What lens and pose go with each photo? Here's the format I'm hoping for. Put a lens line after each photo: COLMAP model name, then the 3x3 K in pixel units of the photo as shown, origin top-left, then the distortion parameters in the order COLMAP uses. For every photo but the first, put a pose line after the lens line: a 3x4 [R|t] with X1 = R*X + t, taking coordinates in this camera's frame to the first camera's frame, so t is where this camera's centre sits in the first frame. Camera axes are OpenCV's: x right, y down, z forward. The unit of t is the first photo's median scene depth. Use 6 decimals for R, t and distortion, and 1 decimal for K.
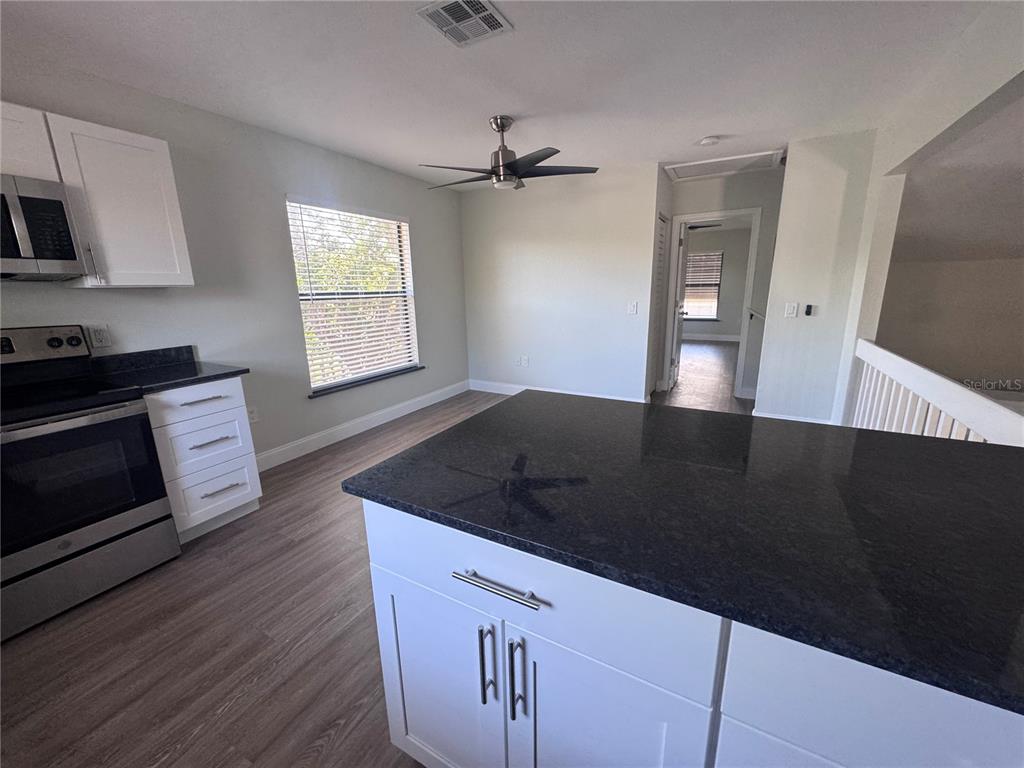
lens RADIAL K [[411.0, 0, 517.5], [0, 411.0, 383.3], [0, 0, 1]] dist [-0.000232, 0.000357]
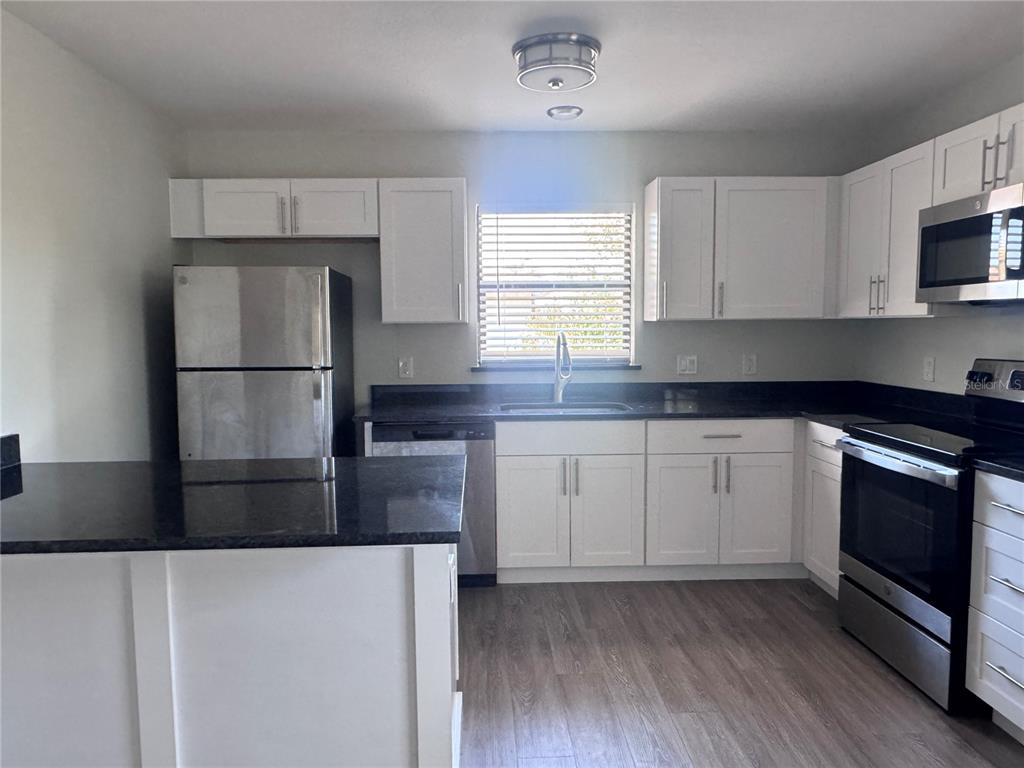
lens RADIAL K [[720.6, 0, 508.3], [0, 720.6, 390.2], [0, 0, 1]] dist [0.006921, 0.003990]
pose [[-0.863458, 0.056749, -0.501219, 0.296393], [-0.106288, 0.950873, 0.290763, -0.295214], [0.493096, 0.304335, -0.815007, 1.261998]]
